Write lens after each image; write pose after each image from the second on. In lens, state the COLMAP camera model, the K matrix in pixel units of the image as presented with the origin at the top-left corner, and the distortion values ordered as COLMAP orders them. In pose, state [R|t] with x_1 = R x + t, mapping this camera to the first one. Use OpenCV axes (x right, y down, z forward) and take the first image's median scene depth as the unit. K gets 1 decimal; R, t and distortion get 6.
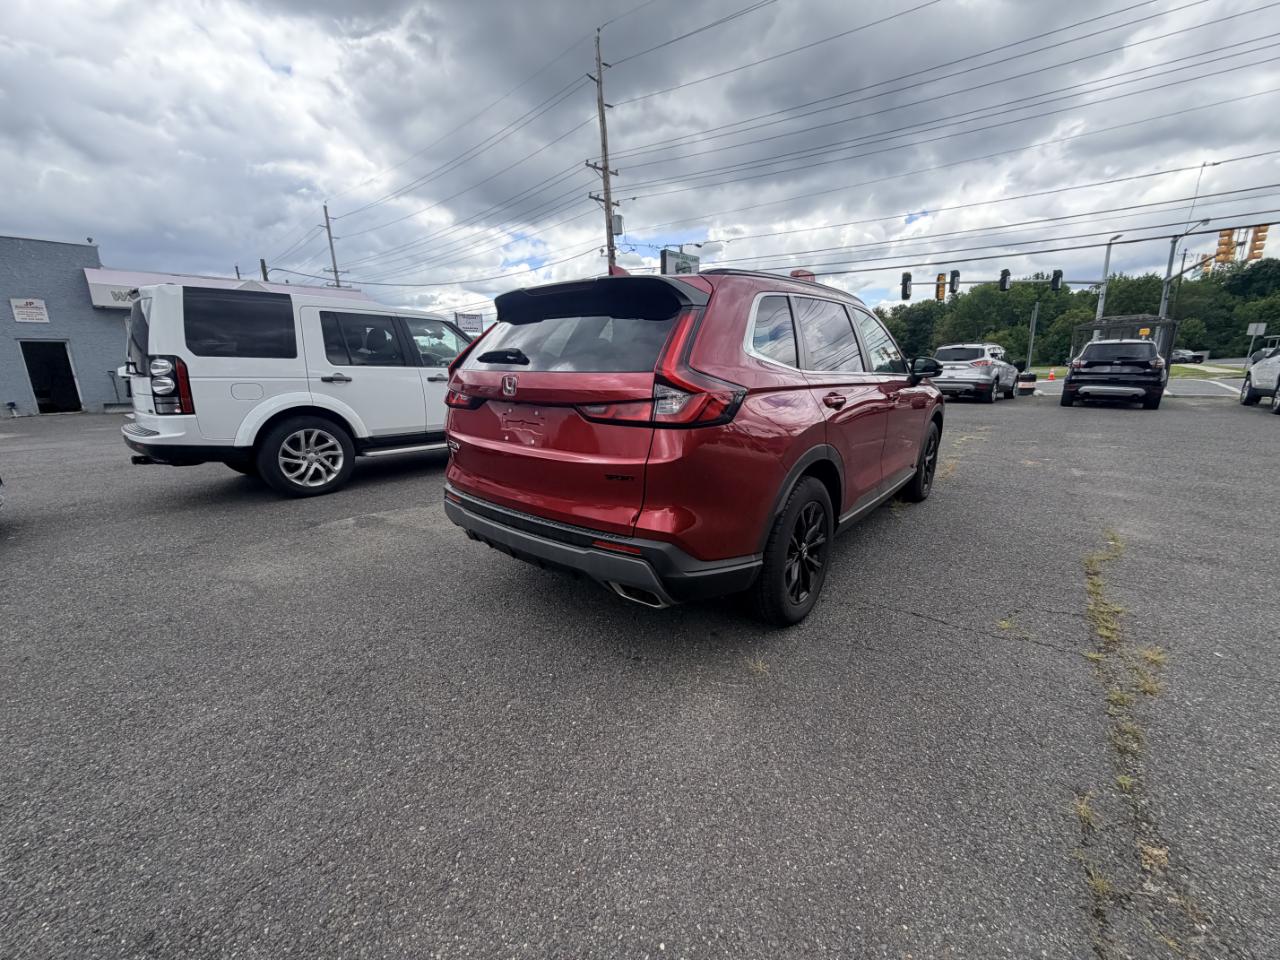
lens RADIAL K [[505.8, 0, 640.0], [0, 505.8, 483.7], [0, 0, 1]] dist [-0.001167, 0.000005]
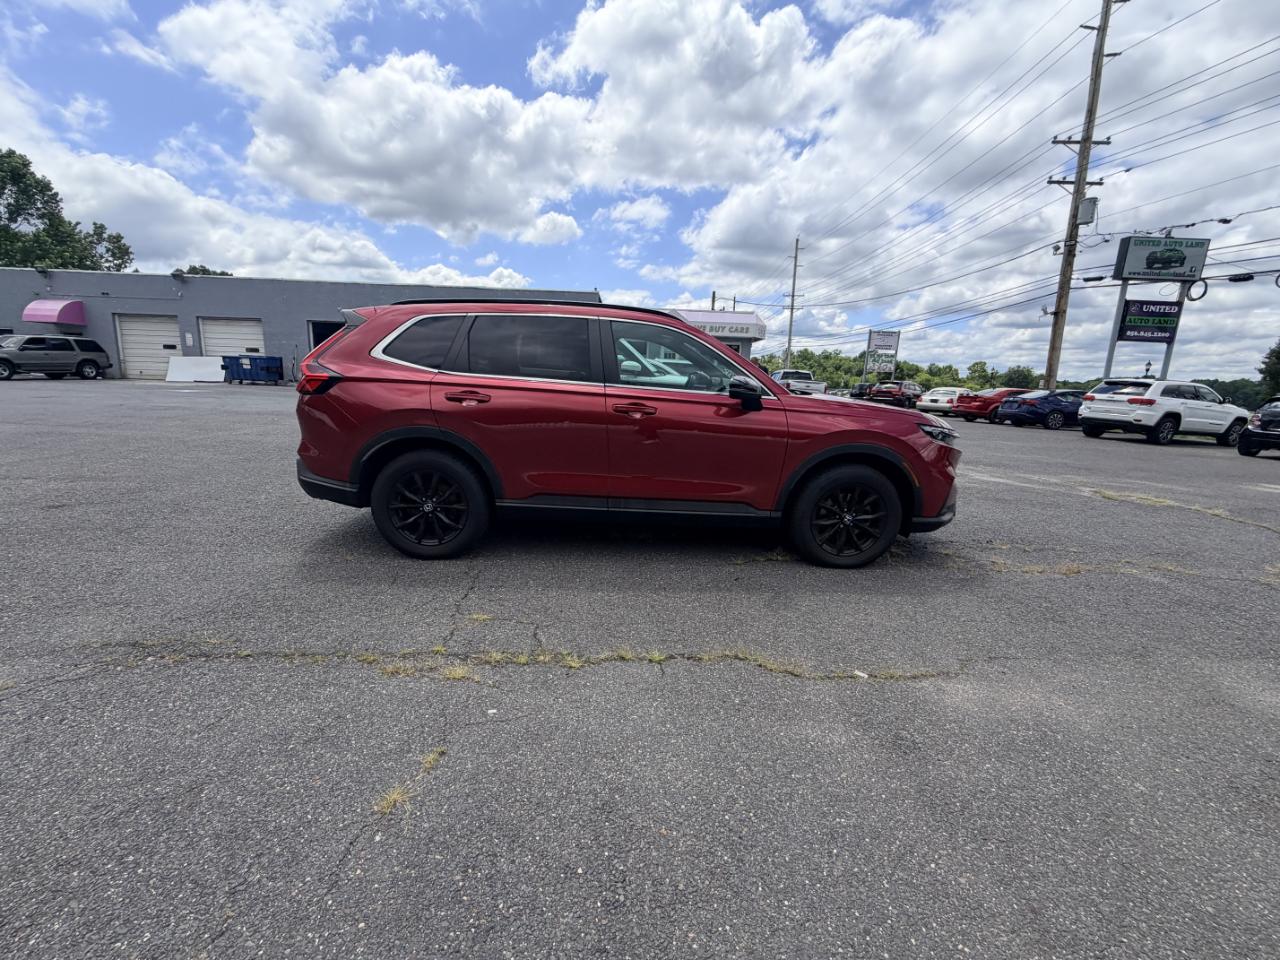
lens RADIAL K [[514.5, 0, 645.8], [0, 514.5, 490.2], [0, 0, 1]] dist [-0.000130, -0.000030]
pose [[0.660194, 0.204645, -0.722679, 0.298762], [-0.223624, 0.972087, 0.070983, -0.023577], [0.717033, 0.114746, 0.687529, 0.084987]]
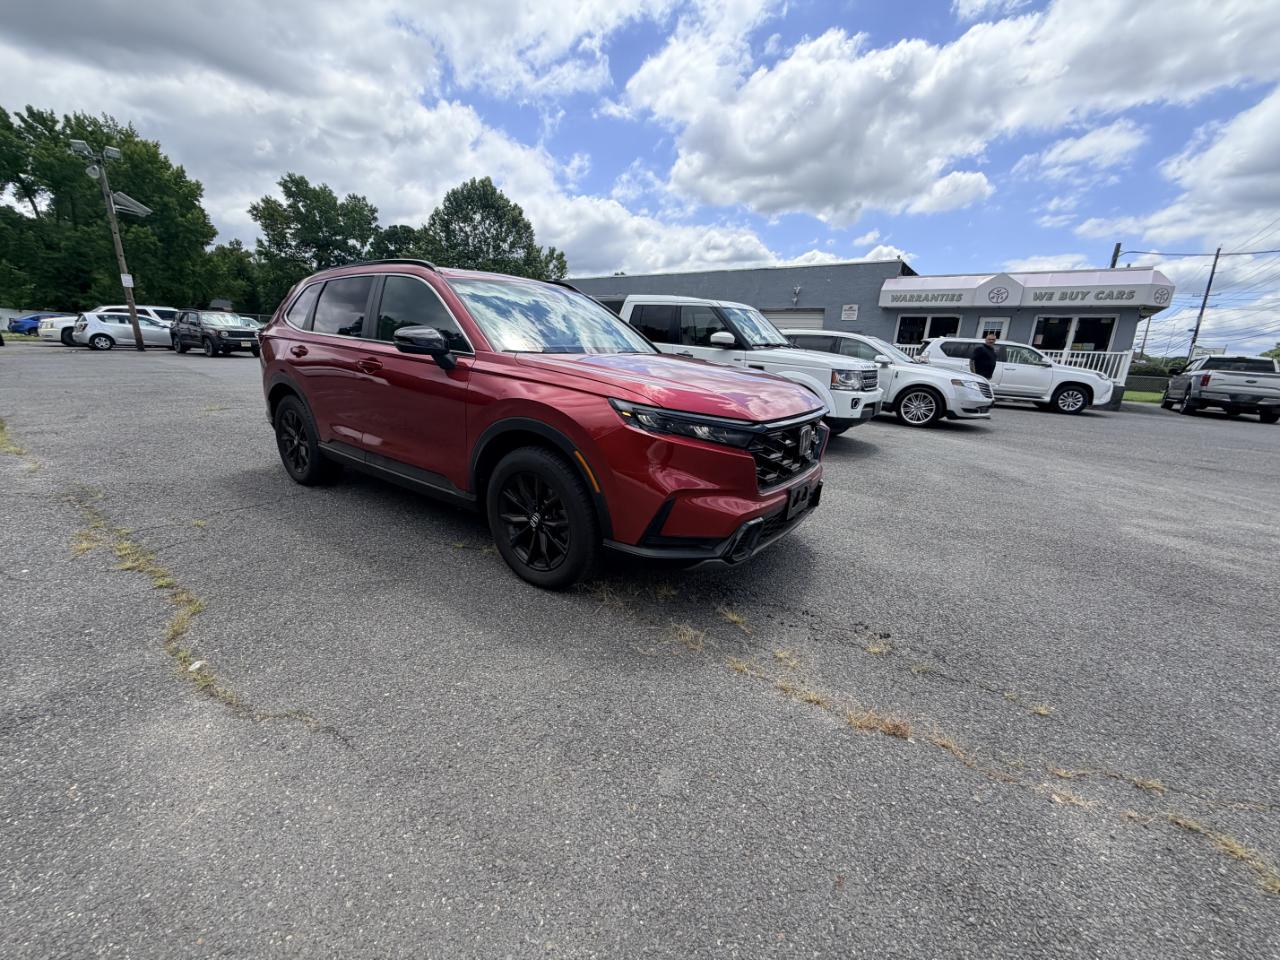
lens RADIAL K [[518.2, 0, 636.9], [0, 518.2, 498.6], [0, 0, 1]] dist [-0.000921, 0.000362]
pose [[0.043477, 0.298405, -0.953449, 0.363330], [-0.278141, 0.920235, 0.275327, -0.086009], [0.959556, 0.253223, 0.123008, 0.354023]]
